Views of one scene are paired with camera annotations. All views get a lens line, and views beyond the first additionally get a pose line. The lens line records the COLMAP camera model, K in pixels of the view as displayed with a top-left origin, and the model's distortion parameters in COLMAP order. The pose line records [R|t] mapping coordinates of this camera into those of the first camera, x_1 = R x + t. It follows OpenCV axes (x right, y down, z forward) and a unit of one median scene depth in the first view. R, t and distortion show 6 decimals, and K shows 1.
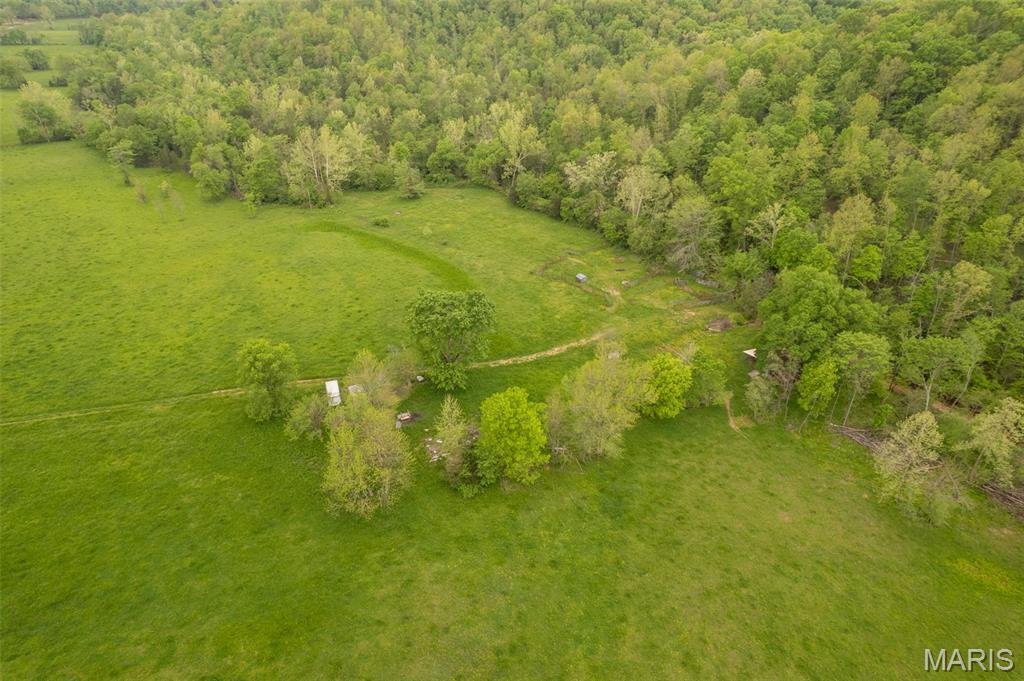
lens RADIAL K [[654.2, 0, 512.0], [0, 654.2, 340.5], [0, 0, 1]] dist [-0.080267, 0.072553]
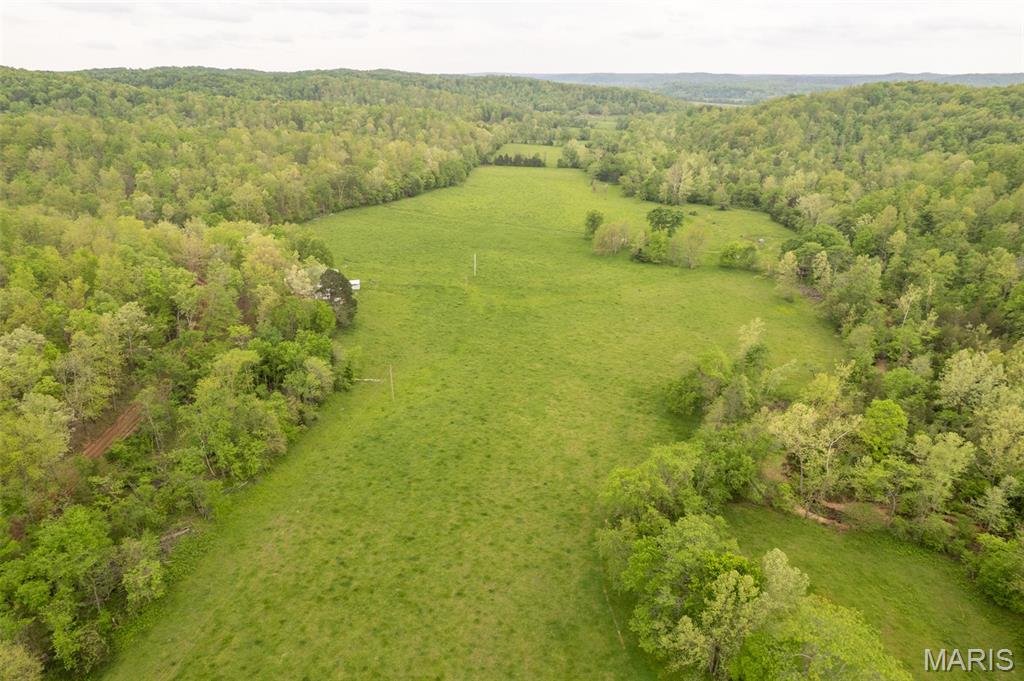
lens RADIAL K [[654.2, 0, 512.0], [0, 654.2, 340.5], [0, 0, 1]] dist [-0.080267, 0.072553]
pose [[0.745114, 0.262072, -0.613289, 0.580513], [-0.351213, 0.935913, -0.026770, 0.352043], [0.566969, 0.235342, 0.789405, -0.615153]]
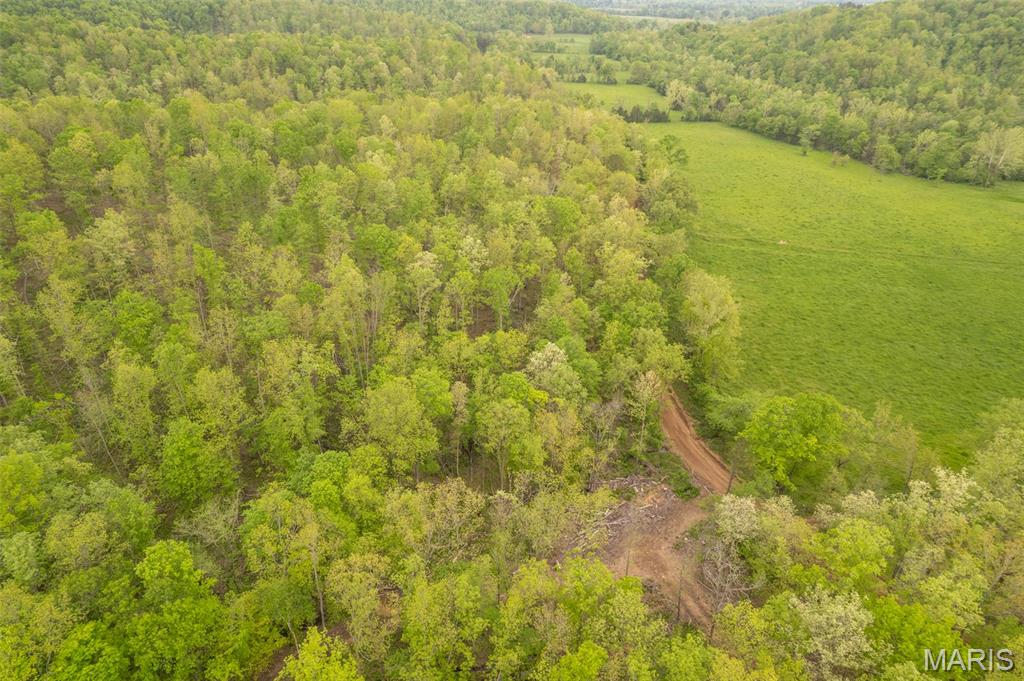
lens RADIAL K [[654.2, 0, 512.0], [0, 654.2, 340.5], [0, 0, 1]] dist [-0.080267, 0.072553]
pose [[0.898335, 0.218946, -0.380864, -0.575057], [-0.230854, 0.972876, 0.014766, 0.303503], [0.373767, 0.074659, 0.924513, -0.563111]]
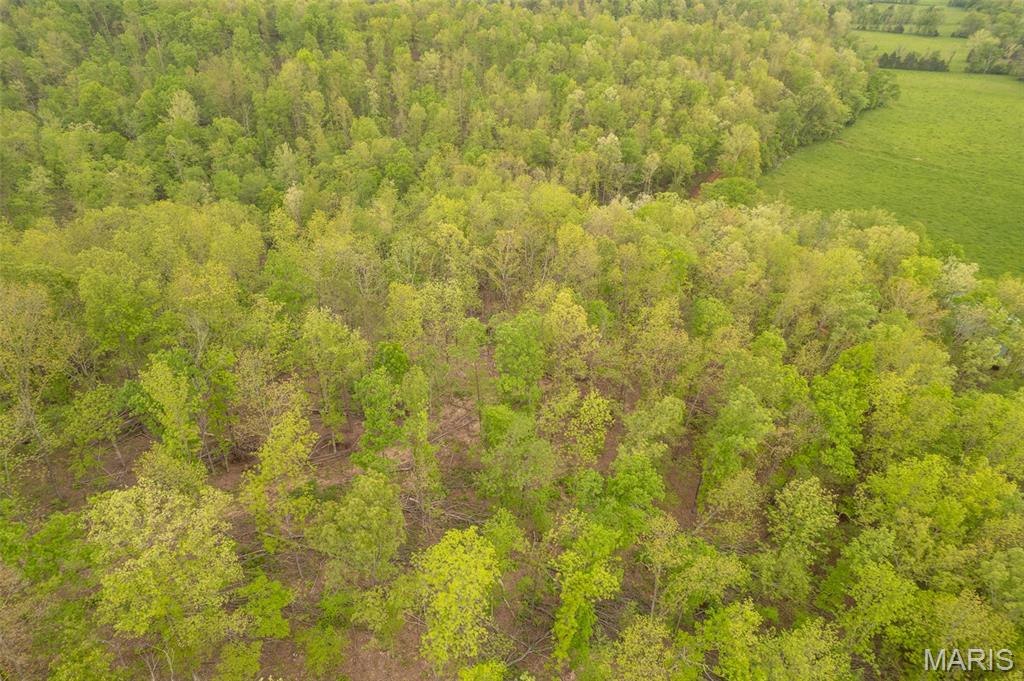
lens RADIAL K [[654.2, 0, 512.0], [0, 654.2, 340.5], [0, 0, 1]] dist [-0.080267, 0.072553]
pose [[0.559492, 0.449607, -0.696291, -0.089945], [-0.421777, 0.877621, 0.227784, 0.404801], [0.713493, 0.166236, 0.680656, -0.748095]]
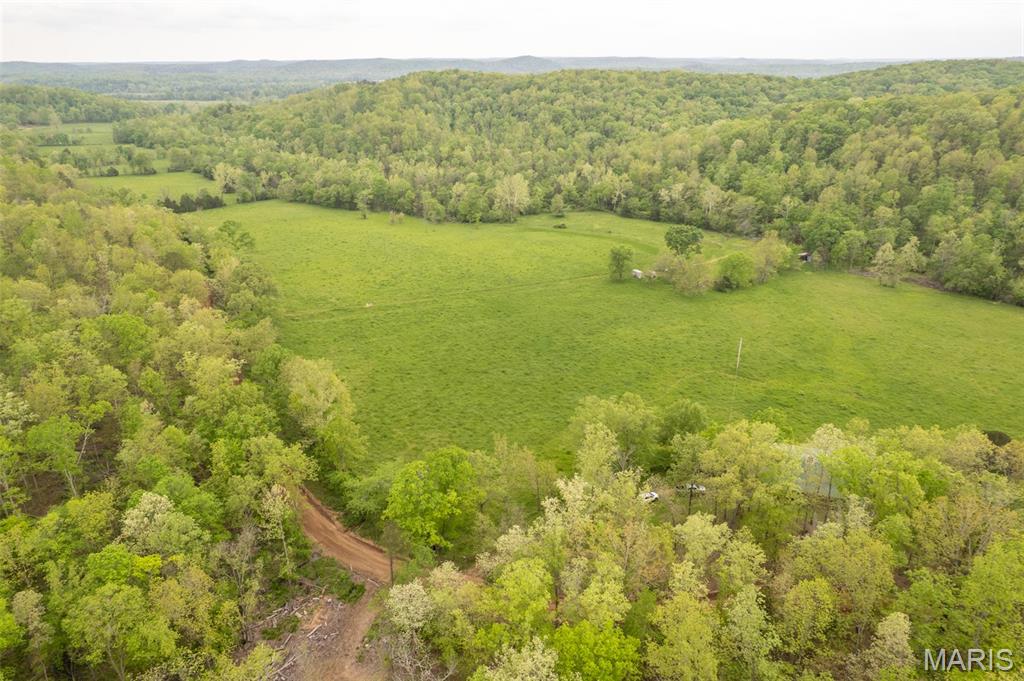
lens RADIAL K [[654.2, 0, 512.0], [0, 654.2, 340.5], [0, 0, 1]] dist [-0.080267, 0.072553]
pose [[0.981890, -0.070928, 0.175672, -0.574696], [0.094122, 0.987372, -0.127429, 0.285277], [-0.164416, 0.141656, 0.976167, -0.541573]]
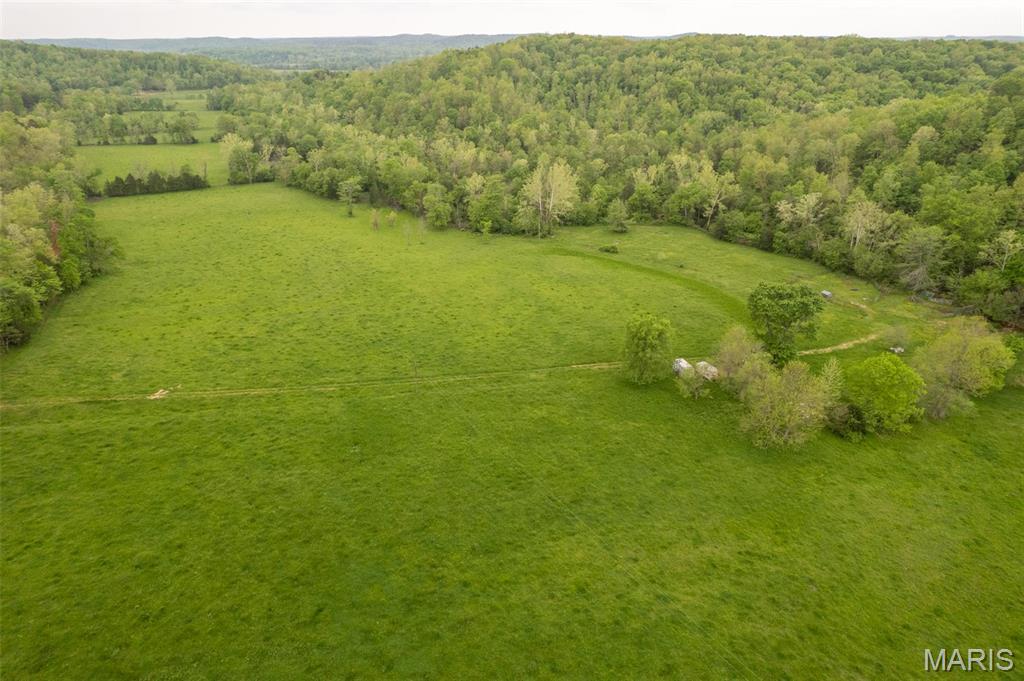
lens RADIAL K [[654.2, 0, 512.0], [0, 654.2, 340.5], [0, 0, 1]] dist [-0.080267, 0.072553]
pose [[0.998883, 0.027429, -0.038463, -0.284372], [-0.031389, 0.993823, -0.106444, 0.087218], [0.035306, 0.107532, 0.993574, -0.089630]]
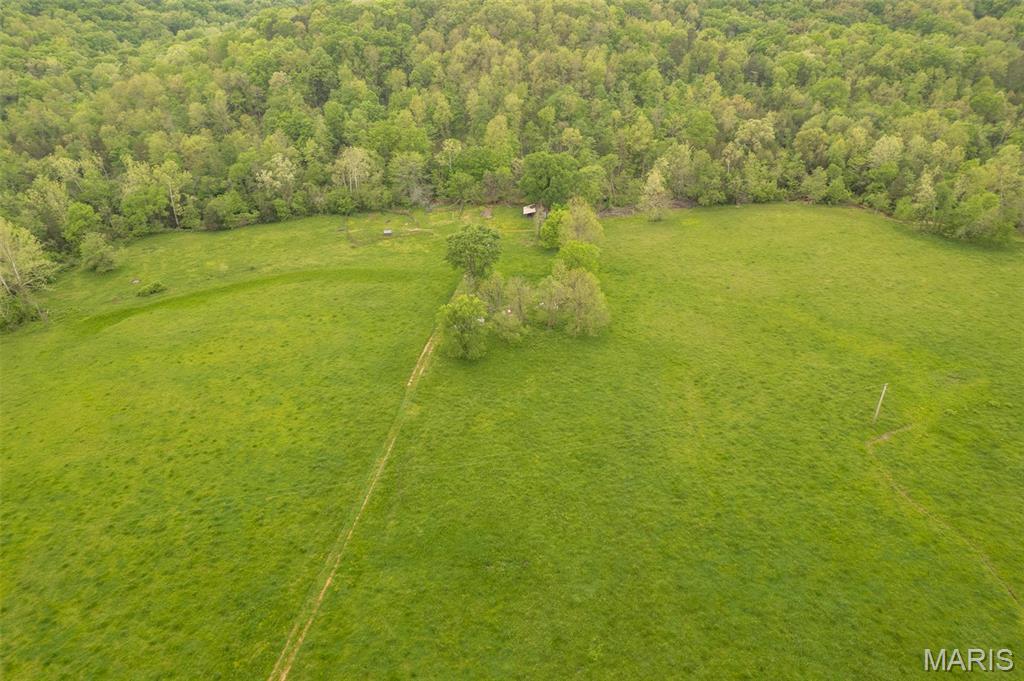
lens RADIAL K [[654.2, 0, 512.0], [0, 654.2, 340.5], [0, 0, 1]] dist [-0.080267, 0.072553]
pose [[0.356280, -0.478292, 0.802684, -0.684083], [0.481938, 0.830034, 0.280675, -0.116432], [-0.800500, 0.286845, 0.526232, 0.128126]]
